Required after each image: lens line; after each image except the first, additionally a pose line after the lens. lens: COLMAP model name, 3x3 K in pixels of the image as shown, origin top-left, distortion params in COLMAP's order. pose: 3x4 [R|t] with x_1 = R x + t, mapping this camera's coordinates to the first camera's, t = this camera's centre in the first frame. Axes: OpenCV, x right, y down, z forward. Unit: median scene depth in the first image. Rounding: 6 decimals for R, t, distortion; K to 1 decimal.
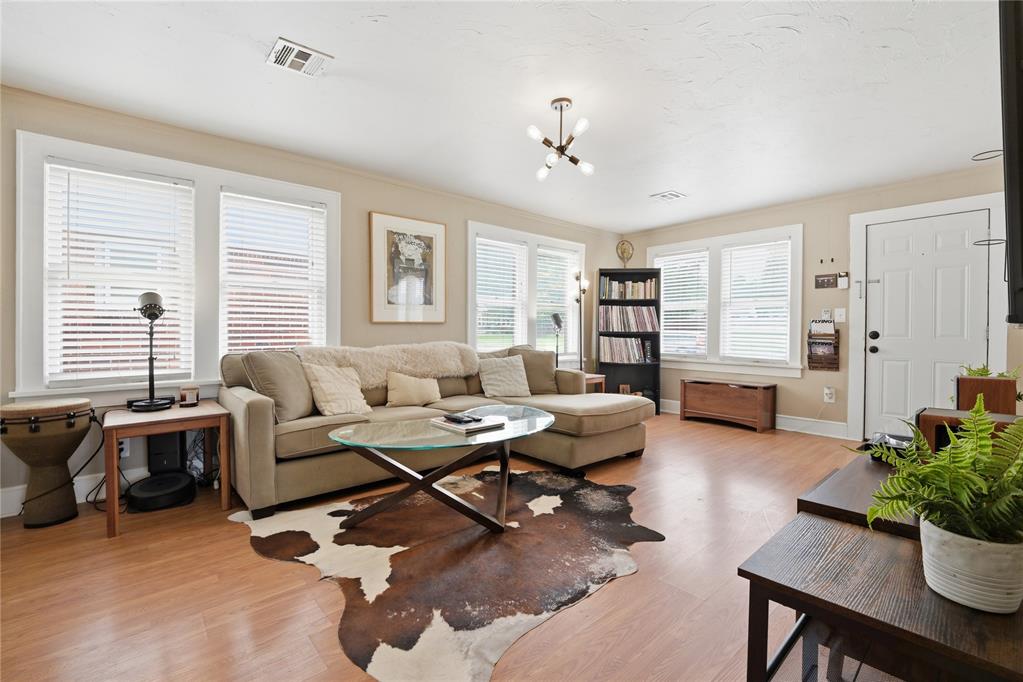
lens RADIAL K [[436.1, 0, 509.8], [0, 436.1, 337.6], [0, 0, 1]] dist [0.000351, -0.000546]
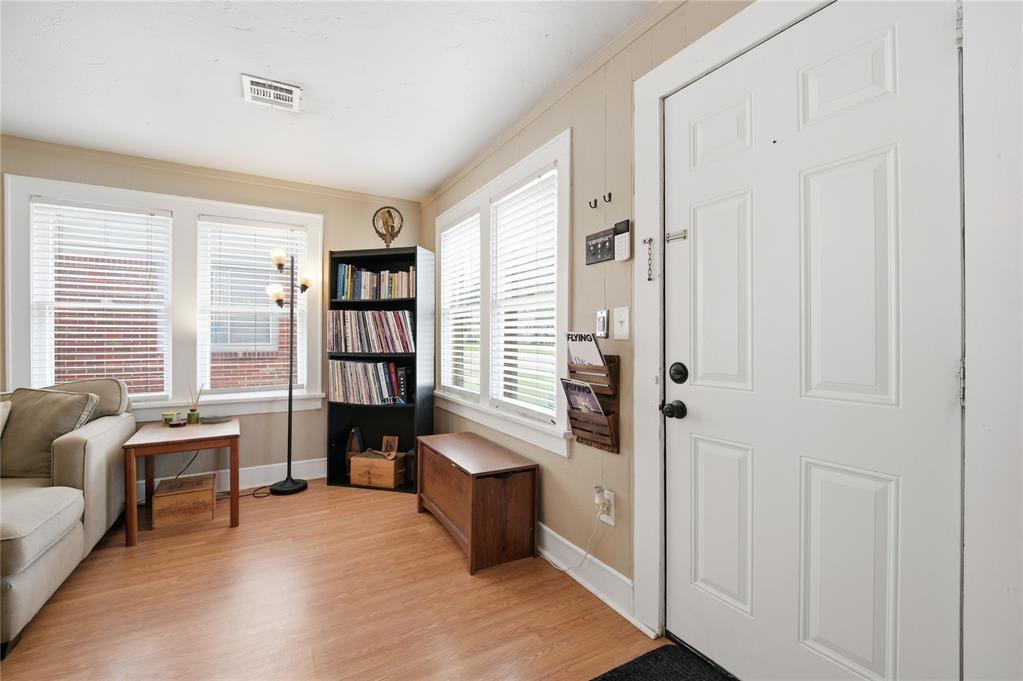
lens RADIAL K [[419.9, 0, 511.5], [0, 419.9, 340.5], [0, 0, 1]] dist [0.002363, -0.000116]
pose [[0.985816, -0.004970, -0.167757, 0.720000], [0.003258, 0.999940, -0.010483, -0.030164], [0.167799, 0.009788, 0.985773, 0.576868]]
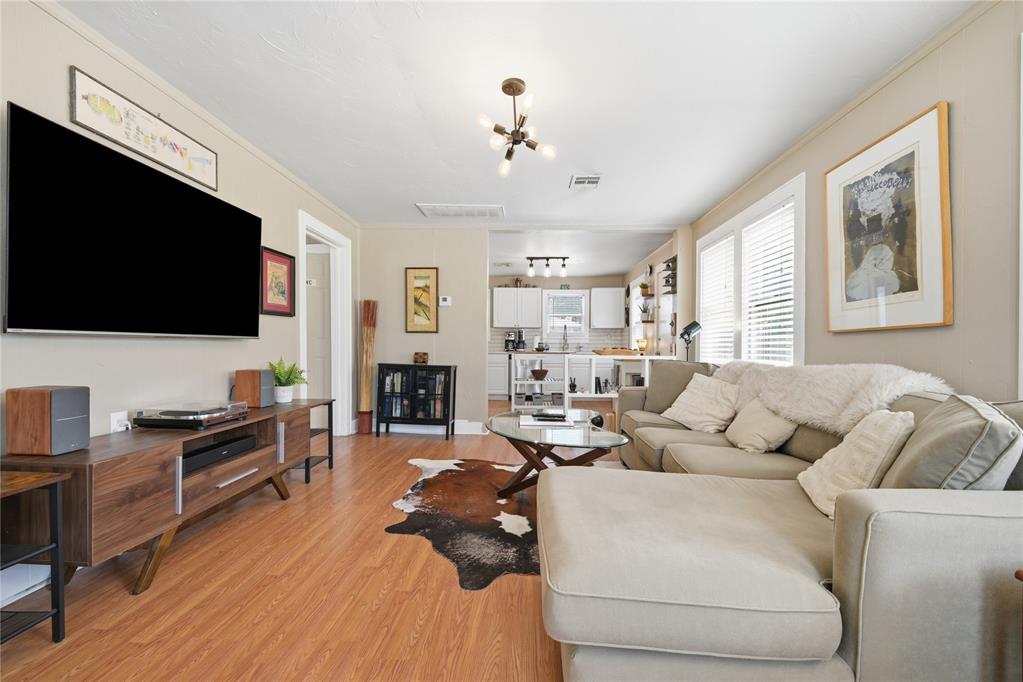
lens RADIAL K [[436.1, 0, 509.8], [0, 436.1, 337.6], [0, 0, 1]] dist [0.000351, -0.000546]
pose [[-0.689495, -0.019813, -0.724019, 0.465413], [-0.018067, 0.999785, -0.010154, -0.008555], [0.724065, 0.006080, -0.689705, 0.976786]]
